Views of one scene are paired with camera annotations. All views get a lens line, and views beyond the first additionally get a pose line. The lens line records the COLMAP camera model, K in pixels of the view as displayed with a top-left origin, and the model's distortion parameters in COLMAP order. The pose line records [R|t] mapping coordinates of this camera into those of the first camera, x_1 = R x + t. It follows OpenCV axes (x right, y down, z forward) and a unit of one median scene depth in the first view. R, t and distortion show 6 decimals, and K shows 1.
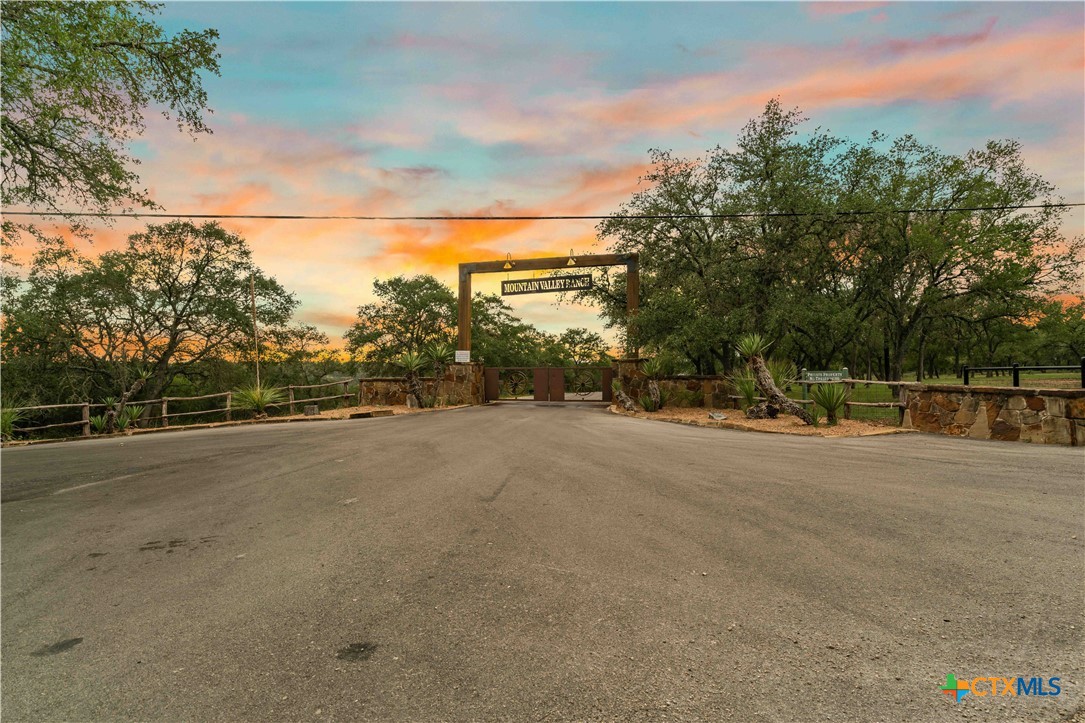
lens RADIAL K [[565.5, 0, 542.6], [0, 565.5, 360.3], [0, 0, 1]] dist [0.002673, 0.000451]
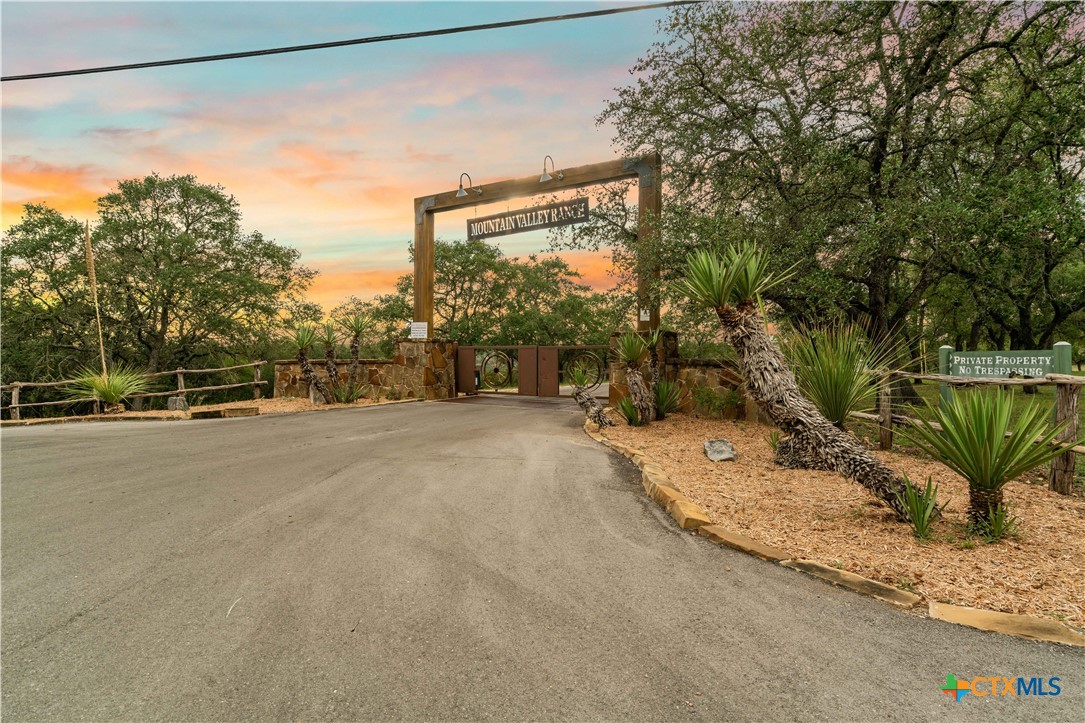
lens RADIAL K [[565.5, 0, 541.8], [0, 565.5, 361.3], [0, 0, 1]] dist [0.002673, 0.000451]
pose [[0.960754, 0.008459, -0.277271, 0.206244], [0.000773, 0.999449, 0.033169, 0.008645], [0.277399, -0.032082, 0.960219, 0.365159]]
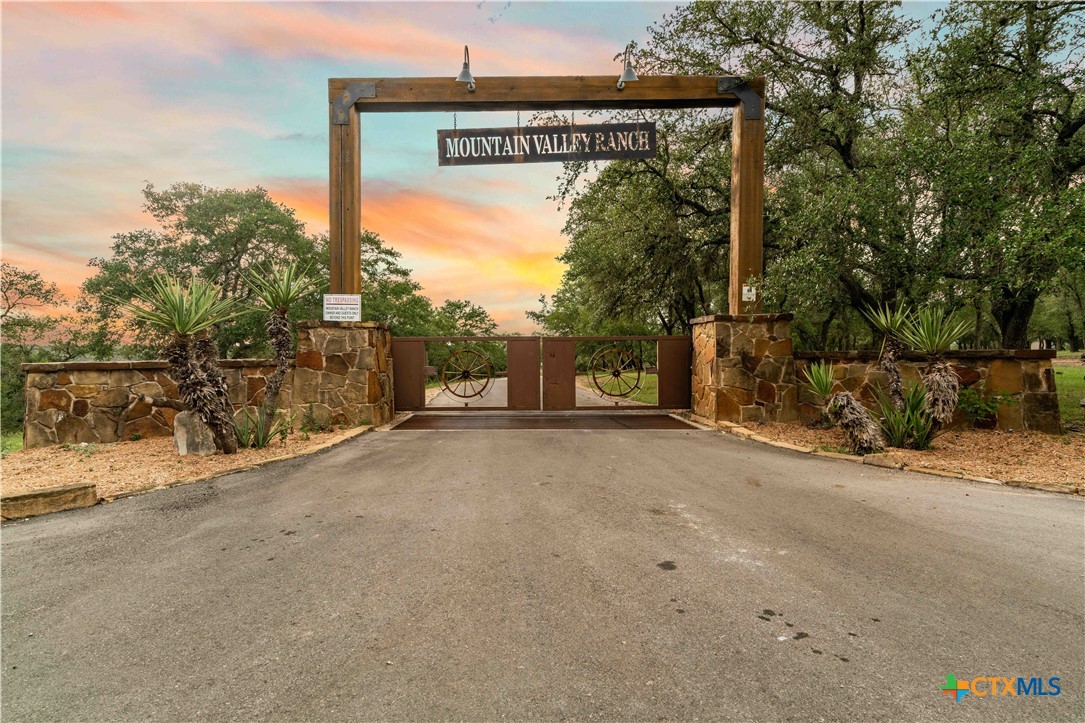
lens RADIAL K [[565.5, 0, 540.9], [0, 565.5, 362.3], [0, 0, 1]] dist [0.002673, 0.000451]
pose [[0.965200, -0.006772, 0.261424, -0.111272], [-0.001521, 0.999502, 0.031505, 0.019457], [-0.261507, -0.030806, 0.964710, 0.572473]]
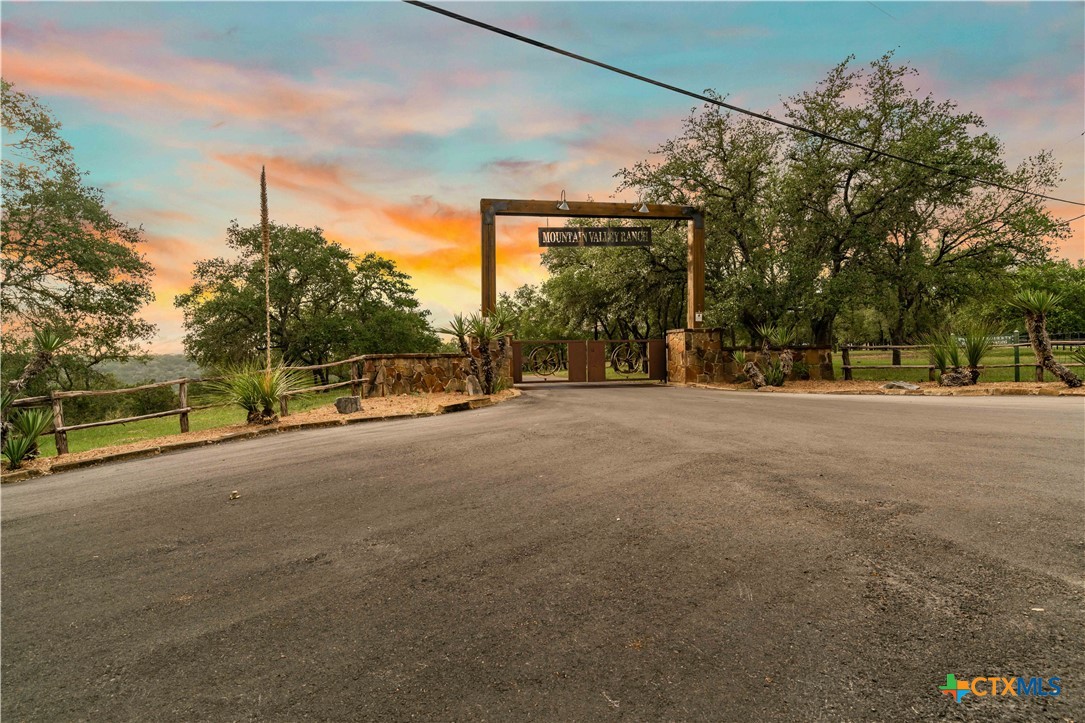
lens RADIAL K [[565.5, 0, 544.9], [0, 565.5, 361.6], [0, 0, 1]] dist [0.002673, 0.000451]
pose [[0.897153, -0.015916, 0.441432, -0.410681], [0.007281, 0.999748, 0.021248, 0.026110], [-0.441659, -0.015848, 0.897043, 0.305683]]
